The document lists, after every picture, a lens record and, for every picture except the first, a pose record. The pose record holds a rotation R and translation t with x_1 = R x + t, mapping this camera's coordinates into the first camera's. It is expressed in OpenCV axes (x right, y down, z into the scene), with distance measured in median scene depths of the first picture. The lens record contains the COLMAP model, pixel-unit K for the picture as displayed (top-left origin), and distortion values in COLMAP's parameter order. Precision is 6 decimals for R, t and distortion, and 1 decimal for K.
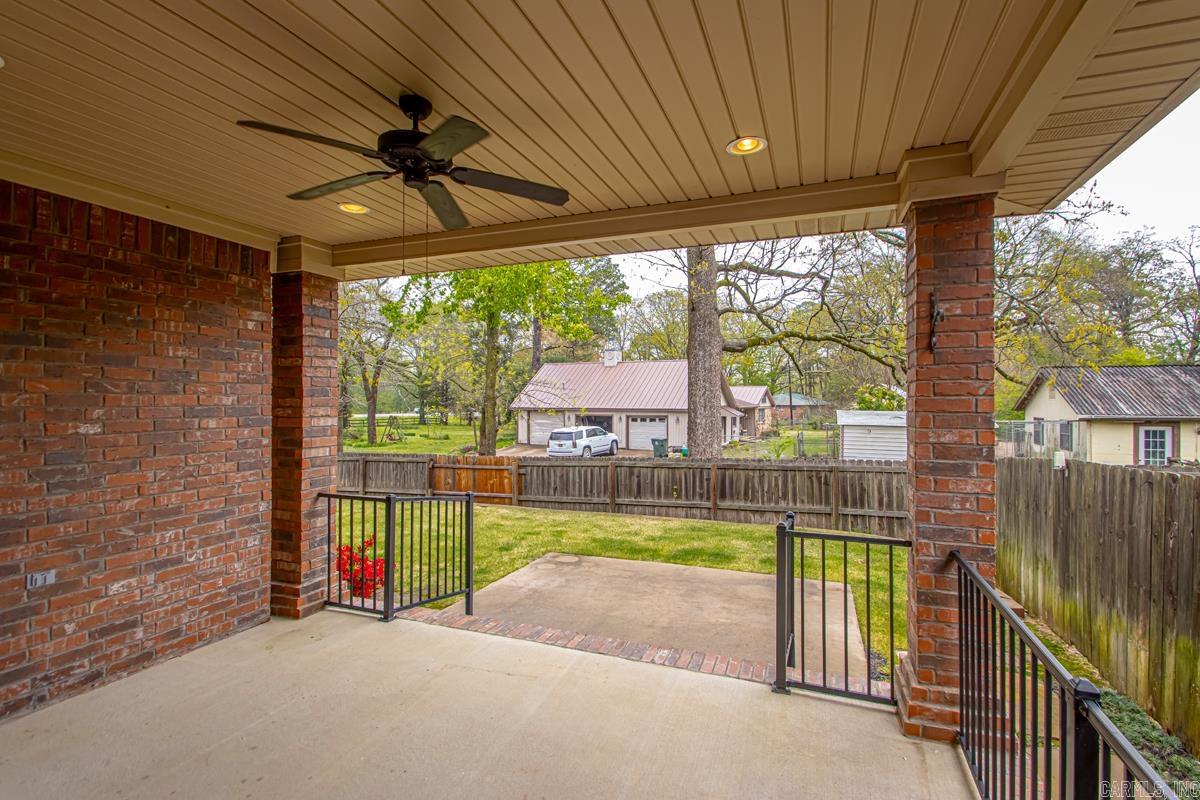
lens RADIAL K [[565.3, 0, 614.4], [0, 565.3, 397.8], [0, 0, 1]] dist [0.022797, -0.017708]
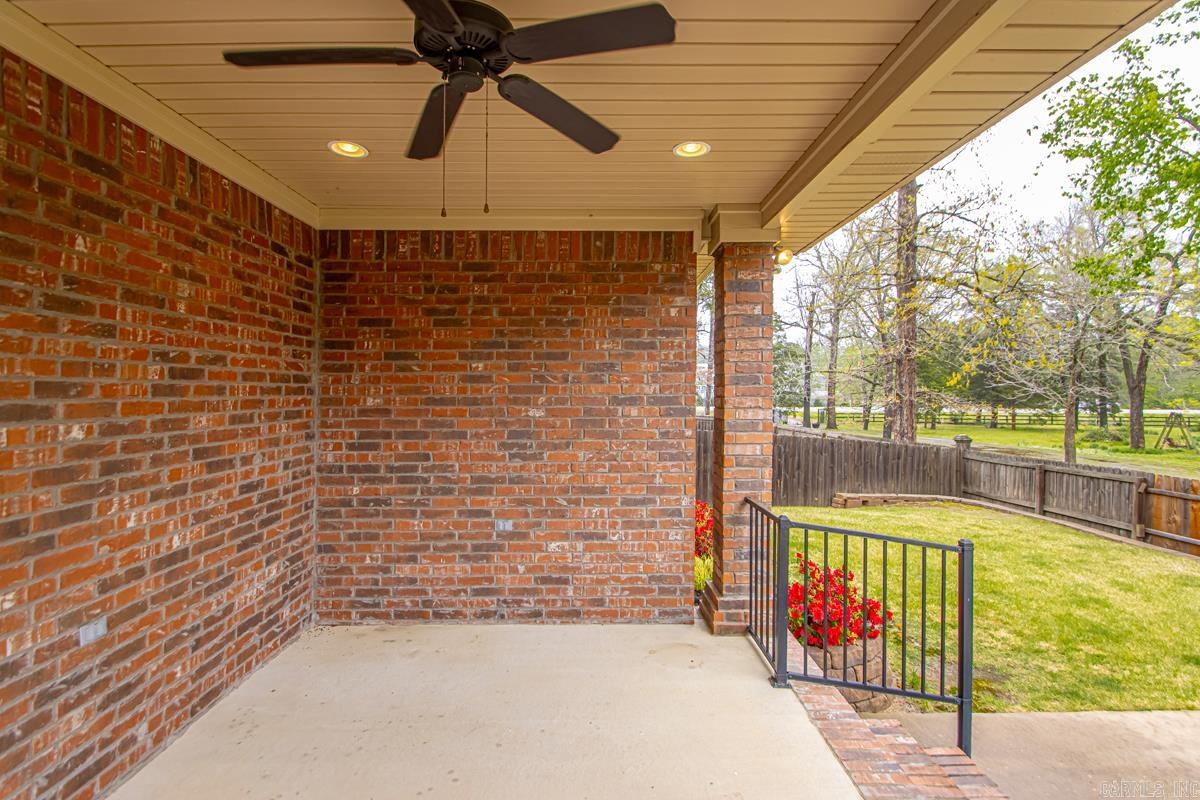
lens RADIAL K [[565.3, 0, 612.2], [0, 565.3, 395.9], [0, 0, 1]] dist [0.022797, -0.017708]
pose [[0.353896, 0.002312, -0.935282, 0.232839], [0.006814, 0.999964, 0.005051, 0.010200], [0.935260, -0.008160, 0.353868, 0.576812]]
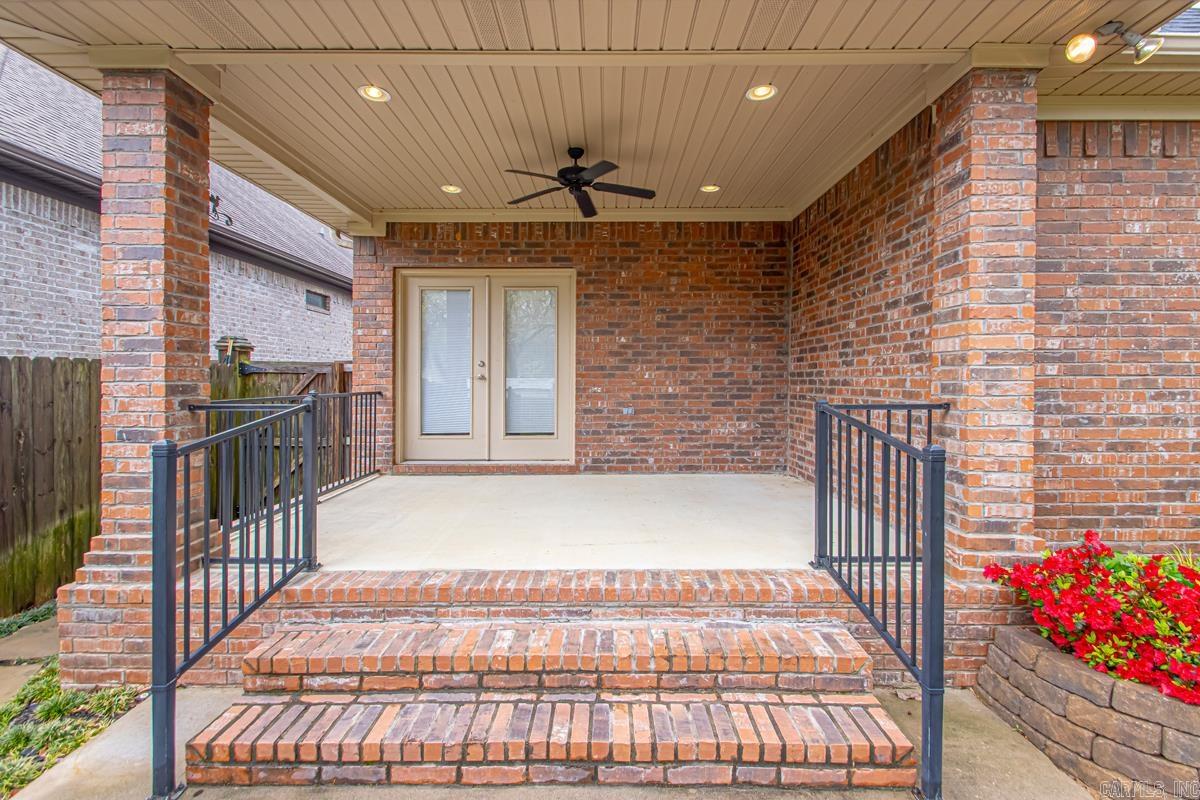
lens RADIAL K [[565.3, 0, 597.4], [0, 565.3, 396.1], [0, 0, 1]] dist [0.022797, -0.017708]
pose [[-0.943537, 0.006886, -0.331196, 0.131901], [-0.000387, 0.999760, 0.021891, 0.162541], [0.331267, 0.020783, -0.943308, 1.721411]]
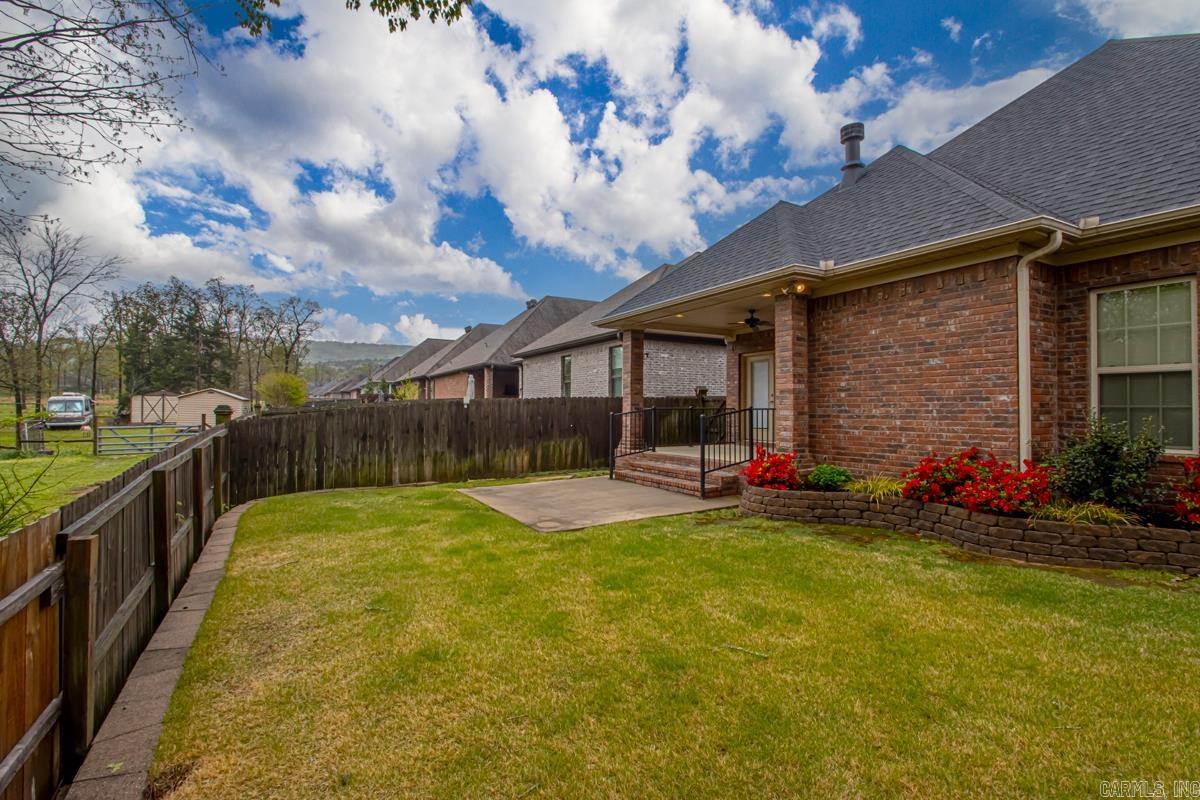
lens RADIAL K [[565.3, 0, 607.2], [0, 565.3, 400.6], [0, 0, 1]] dist [0.022797, -0.017708]
pose [[-0.759005, 0.005763, 0.651059, -1.501630], [-0.007956, 0.999804, -0.018125, 0.206760], [-0.651036, -0.018936, -0.758811, 3.263184]]
